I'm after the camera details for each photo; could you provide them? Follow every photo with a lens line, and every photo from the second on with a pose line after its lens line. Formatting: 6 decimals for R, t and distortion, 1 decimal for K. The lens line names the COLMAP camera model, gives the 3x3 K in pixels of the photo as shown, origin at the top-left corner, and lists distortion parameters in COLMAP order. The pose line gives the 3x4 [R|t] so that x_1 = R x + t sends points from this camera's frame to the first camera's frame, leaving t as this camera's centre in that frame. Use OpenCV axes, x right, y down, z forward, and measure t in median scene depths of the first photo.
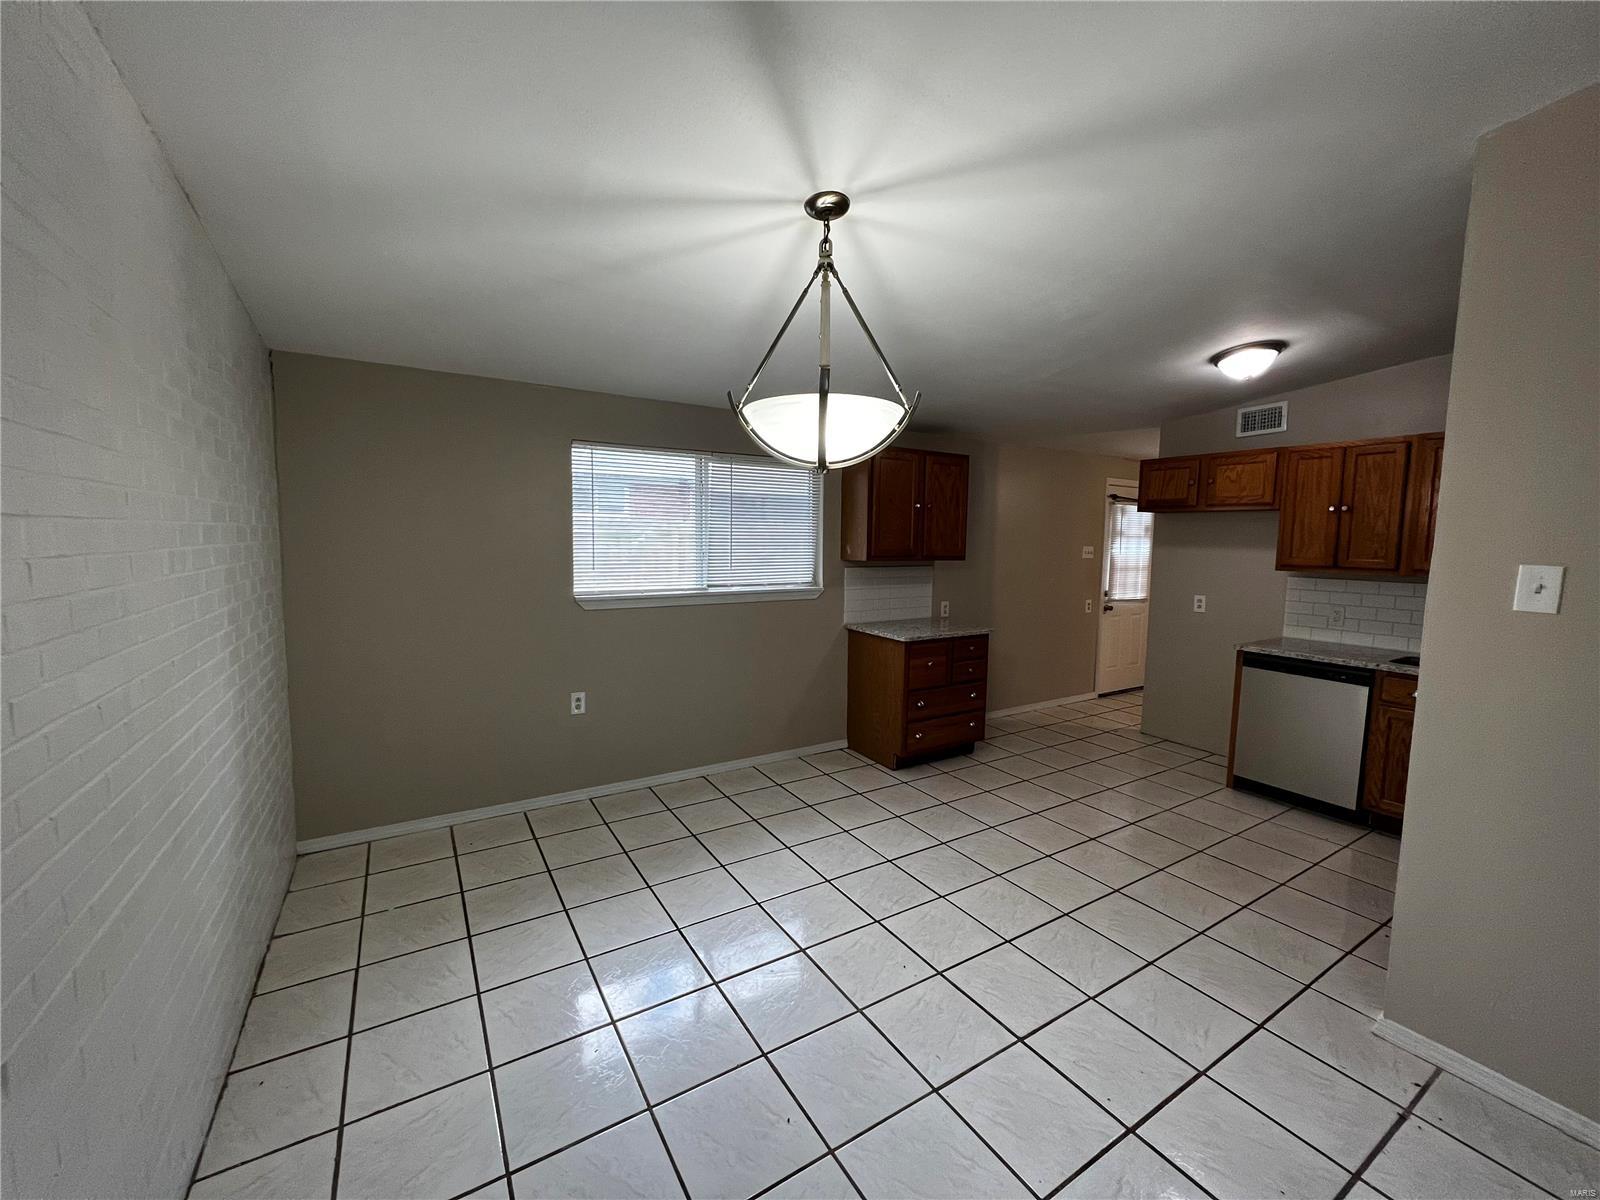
lens RADIAL K [[638.7, 0, 800.0], [0, 638.7, 600.0], [0, 0, 1]] dist [-0.009965, 0.000031]
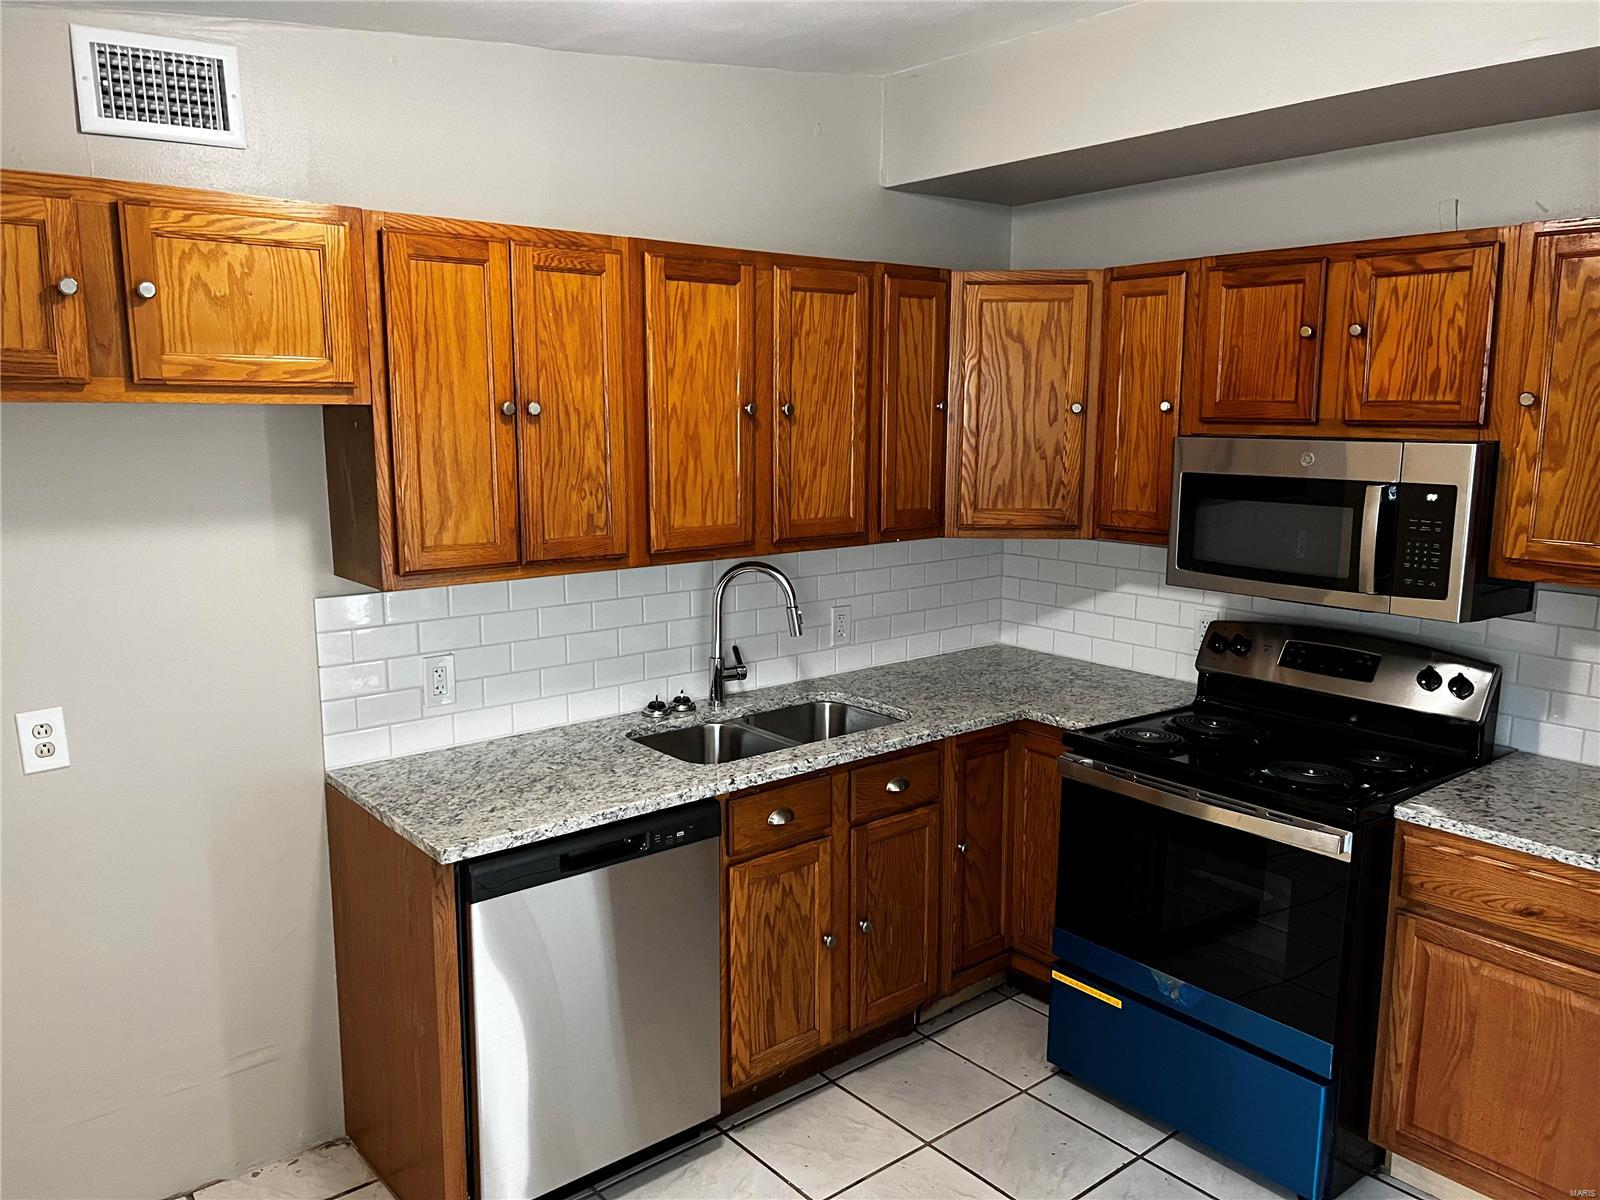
lens RADIAL K [[1210.4, 0, 800.0], [0, 1210.4, 600.0], [0, 0, 1]] dist [0.000358, -0.004004]
pose [[-0.146545, -0.170945, 0.974321, 0.107884], [0.088237, 0.978770, 0.184997, -0.144722], [-0.985261, 0.113082, -0.128350, 0.902040]]
